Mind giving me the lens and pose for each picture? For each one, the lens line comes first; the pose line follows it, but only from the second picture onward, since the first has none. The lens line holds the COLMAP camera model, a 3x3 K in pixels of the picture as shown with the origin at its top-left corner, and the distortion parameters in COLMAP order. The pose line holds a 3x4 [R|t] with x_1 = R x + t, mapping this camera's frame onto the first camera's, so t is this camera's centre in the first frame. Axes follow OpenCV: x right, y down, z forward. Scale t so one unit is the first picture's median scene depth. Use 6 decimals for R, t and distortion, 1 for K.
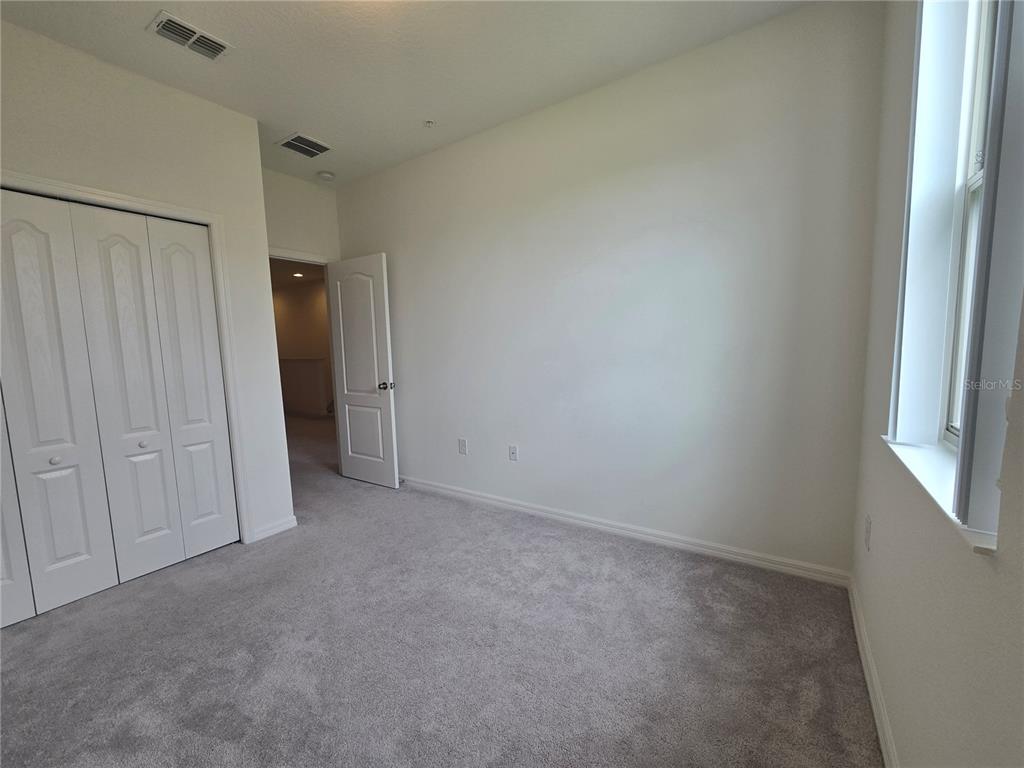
lens RADIAL K [[417.9, 0, 513.5], [0, 417.9, 388.1], [0, 0, 1]] dist [0.000560, -0.000083]
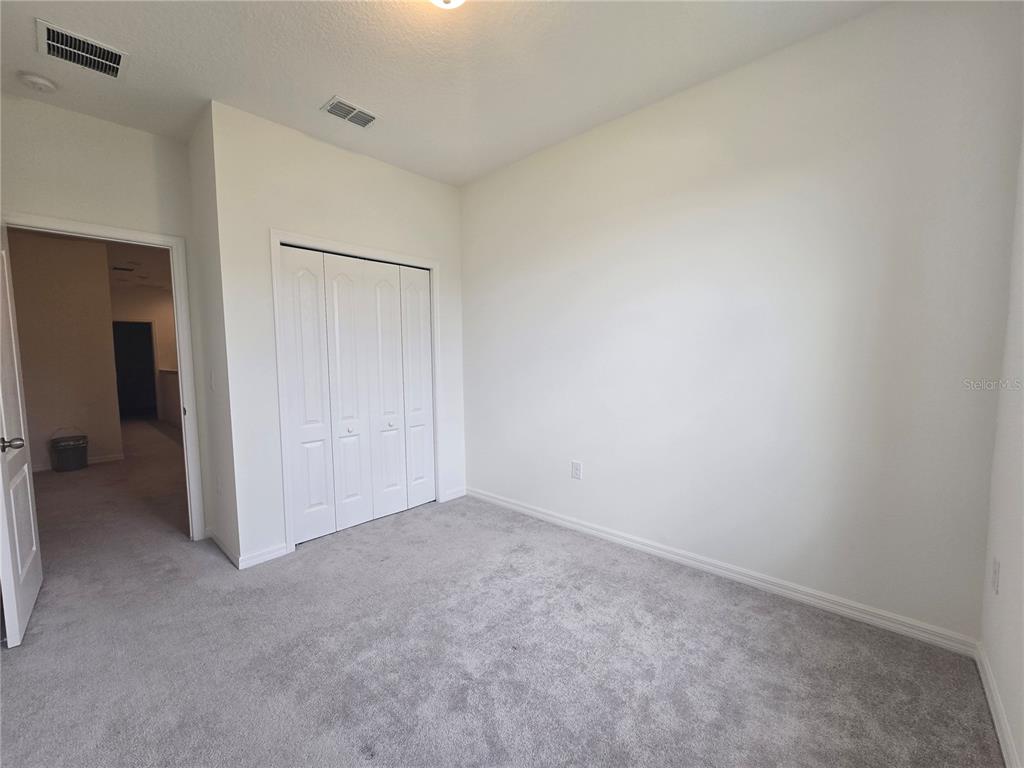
lens RADIAL K [[417.9, 0, 513.5], [0, 417.9, 388.1], [0, 0, 1]] dist [0.000560, -0.000083]
pose [[0.987283, 0.024983, -0.156994, -0.159840], [-0.030327, 0.999036, -0.031739, 0.029648], [0.156050, 0.036096, 0.987089, -0.226454]]
